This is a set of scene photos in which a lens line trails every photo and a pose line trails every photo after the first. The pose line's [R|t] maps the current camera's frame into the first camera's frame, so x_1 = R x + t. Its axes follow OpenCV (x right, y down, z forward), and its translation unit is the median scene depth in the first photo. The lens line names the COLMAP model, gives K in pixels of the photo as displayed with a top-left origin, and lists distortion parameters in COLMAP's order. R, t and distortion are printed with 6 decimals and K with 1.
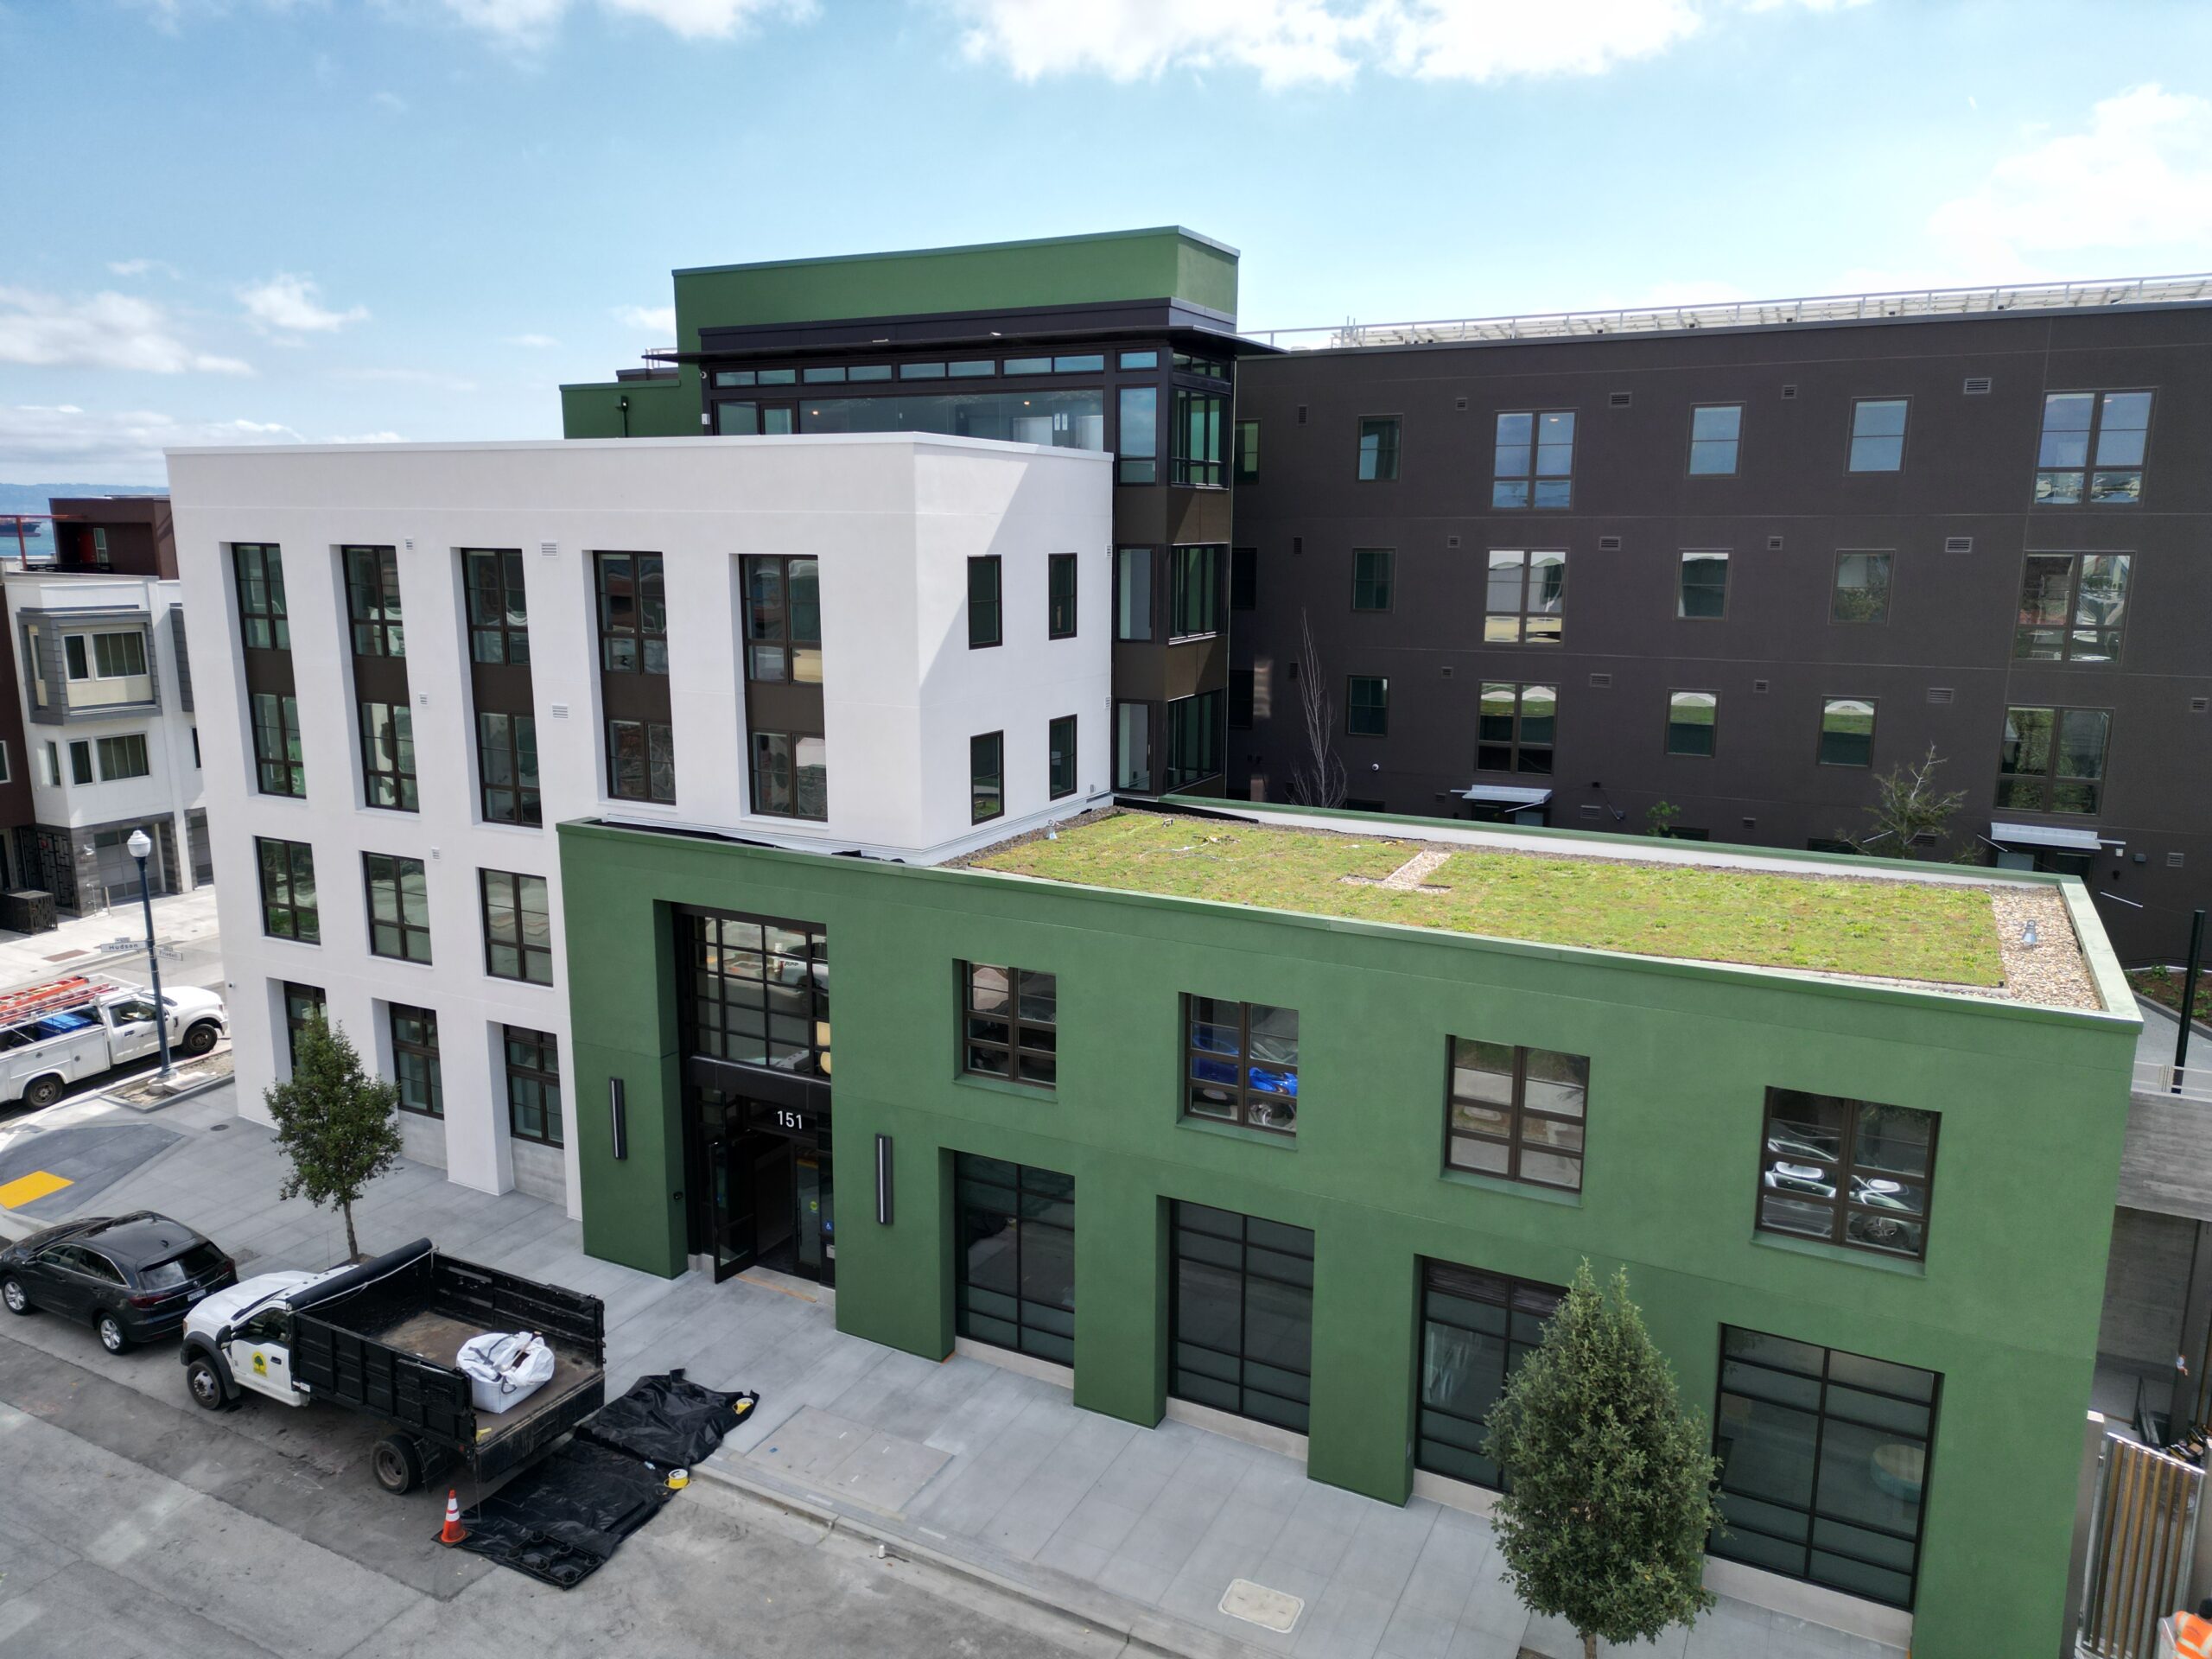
lens RADIAL K [[1547.5, 0, 1101.2], [0, 1547.5, 833.5], [0, 0, 1]] dist [0.056862, -0.036786]
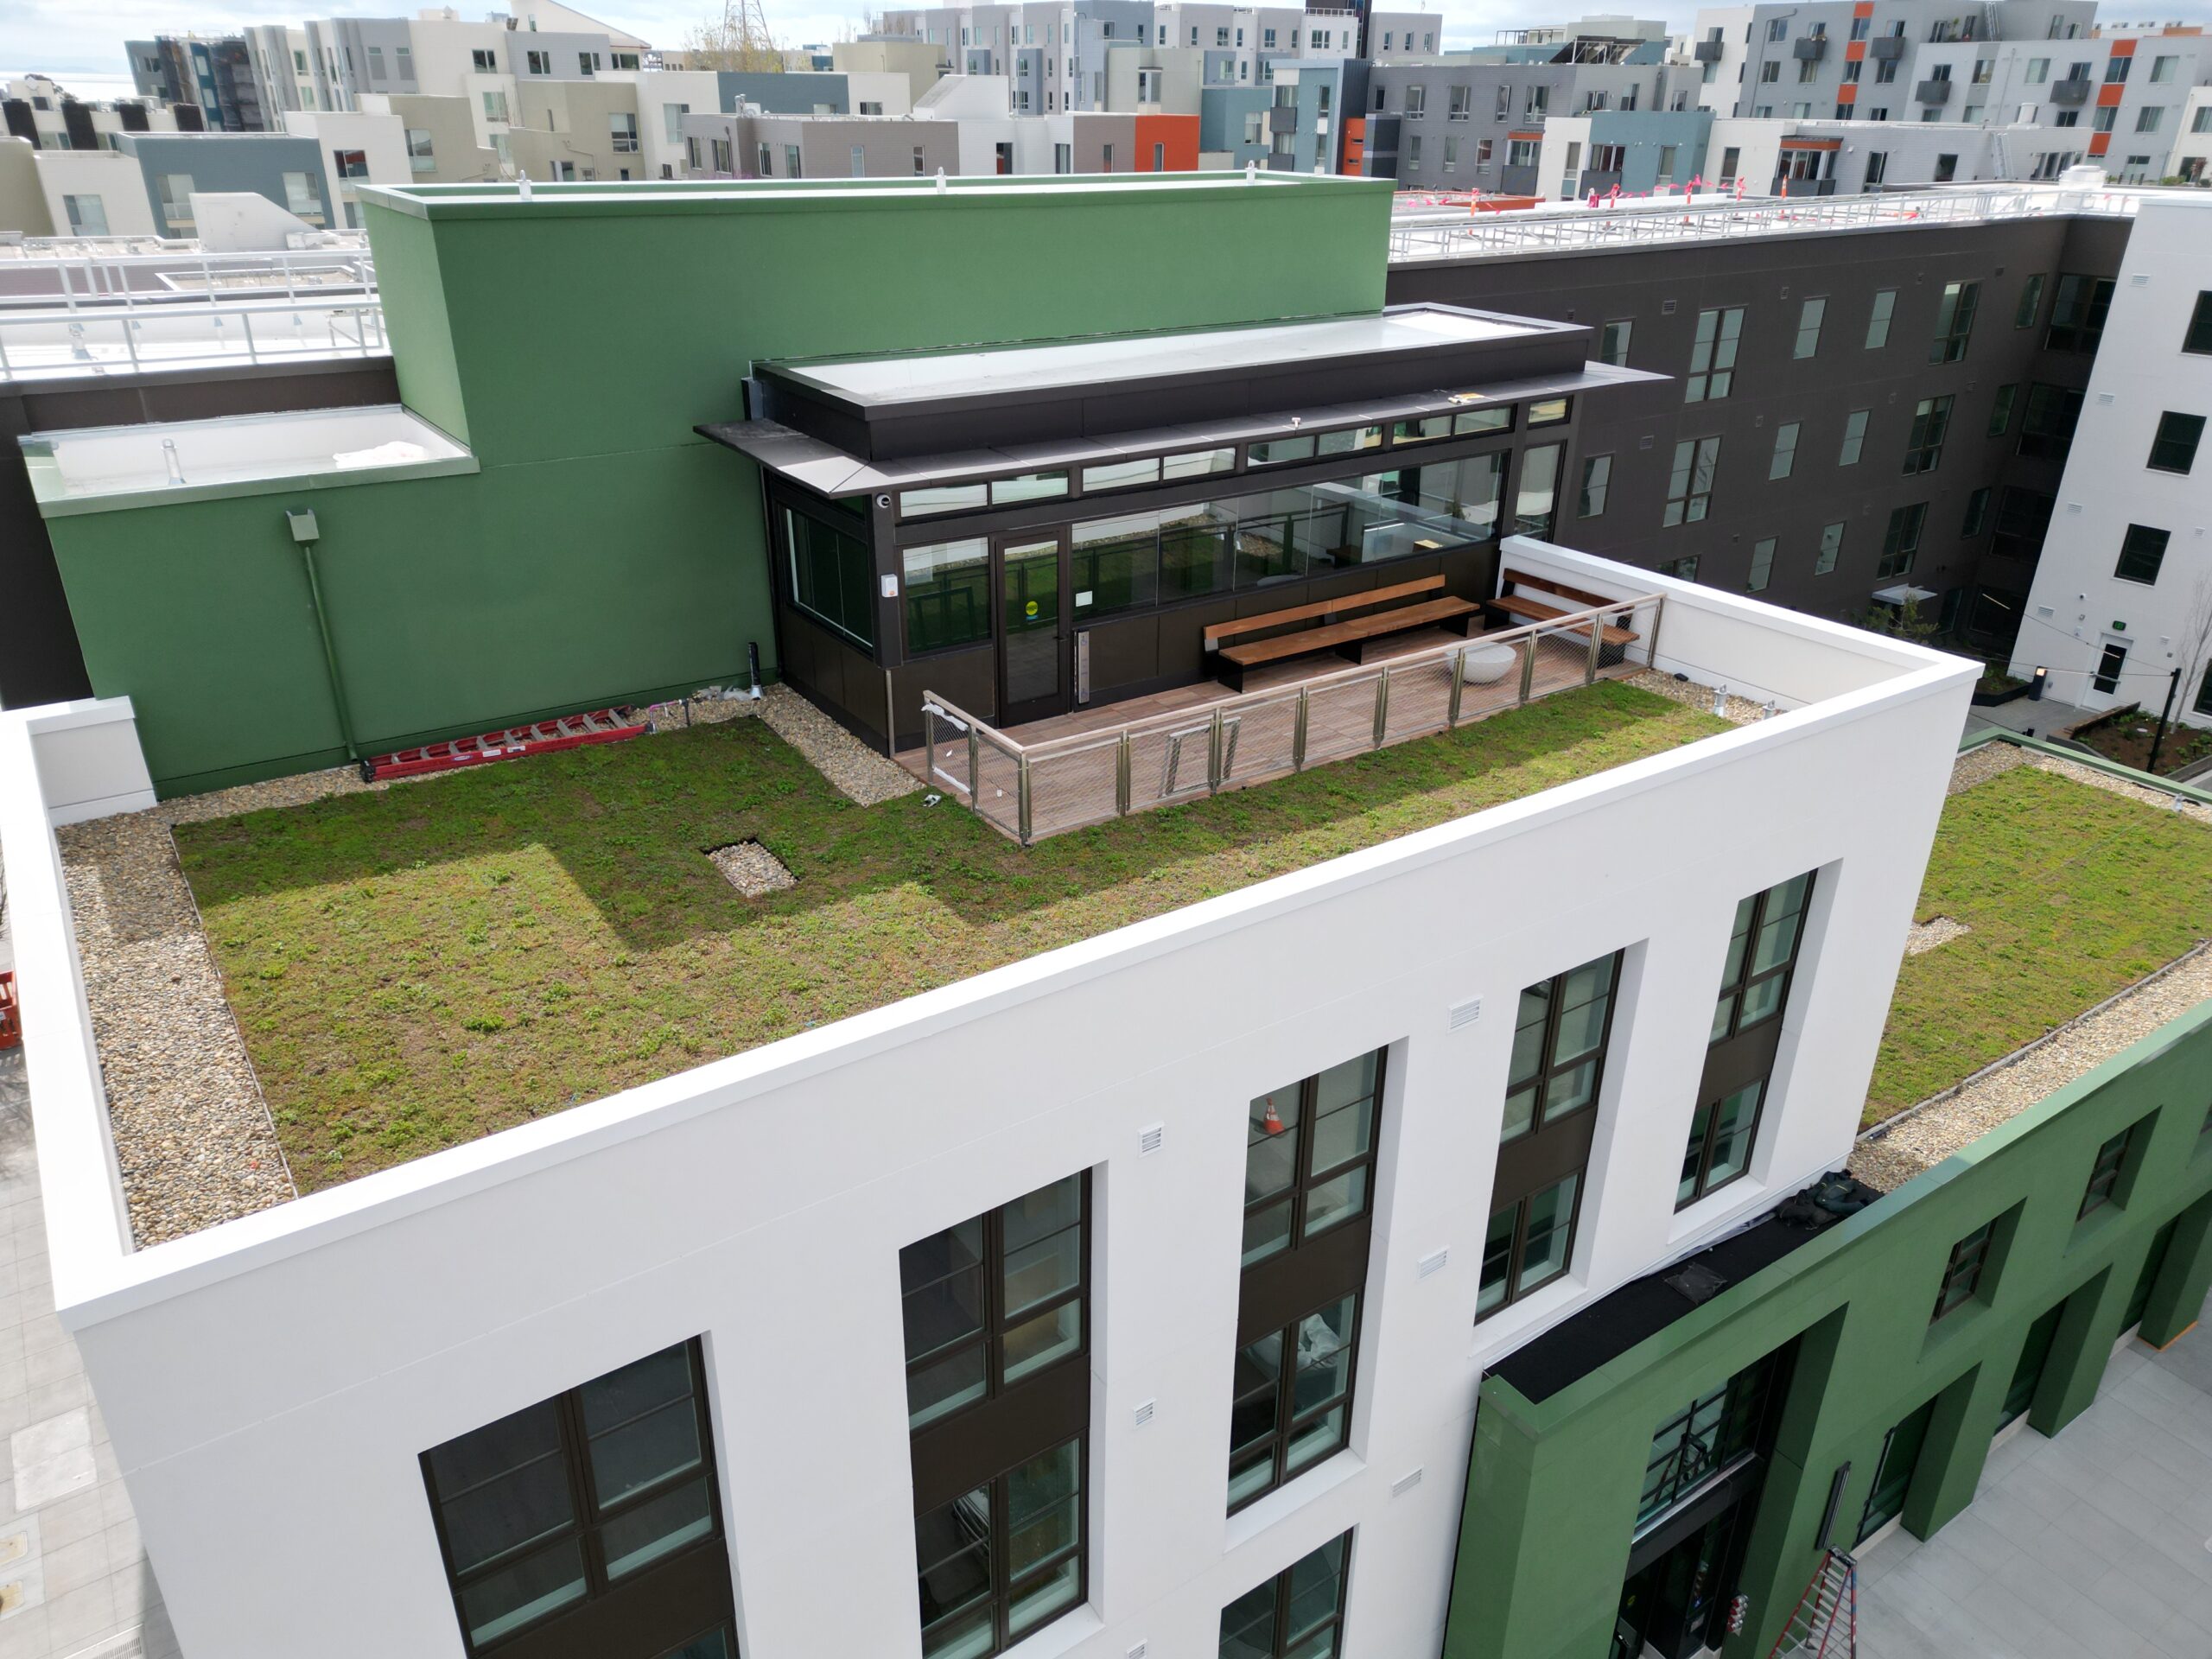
lens RADIAL K [[1547.5, 0, 1108.9], [0, 1547.5, 830.8], [0, 0, 1]] dist [0.056862, -0.036786]
pose [[0.469318, -0.378380, 0.797853, -0.909531], [0.160971, 0.925061, 0.344021, -0.495589], [-0.868233, -0.033024, 0.495056, 0.973284]]
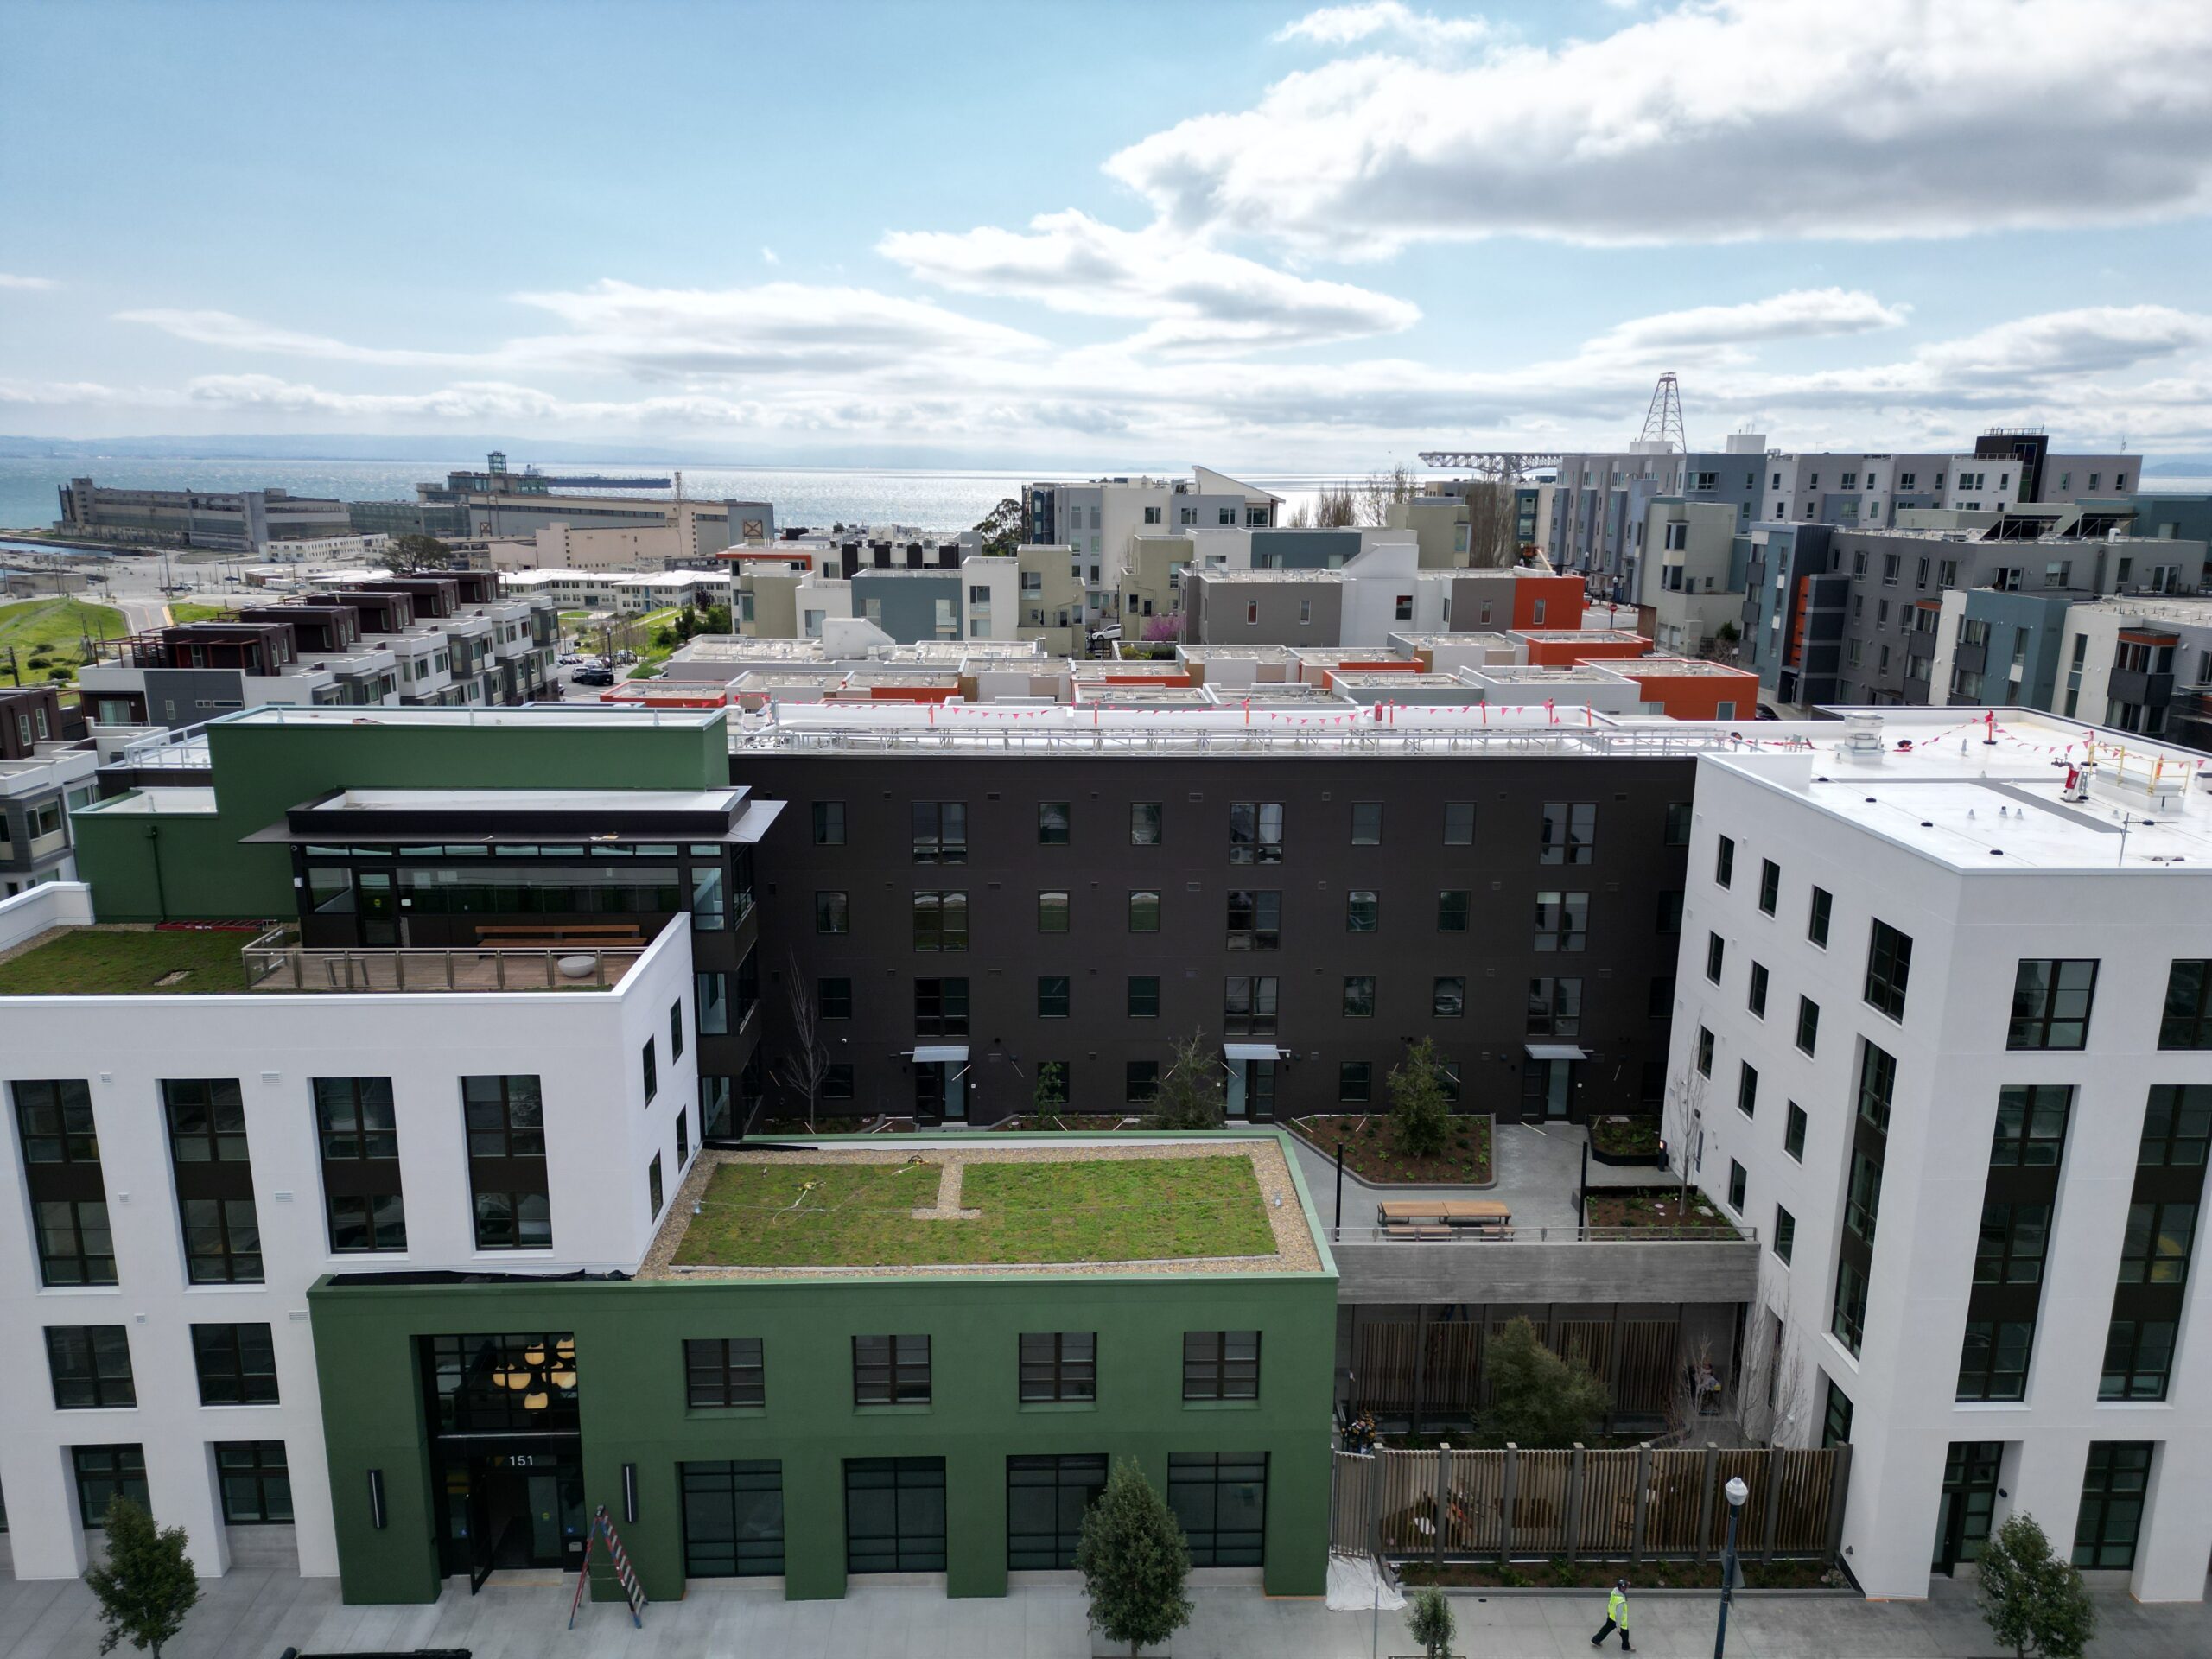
lens RADIAL K [[1547.5, 0, 1111.8], [0, 1547.5, 827.6], [0, 0, 1]] dist [0.056862, -0.036786]
pose [[0.870047, -0.109013, 0.480763, -0.400357], [0.089795, 0.993973, 0.062880, -0.459622], [-0.484721, -0.011538, 0.874593, -0.499633]]
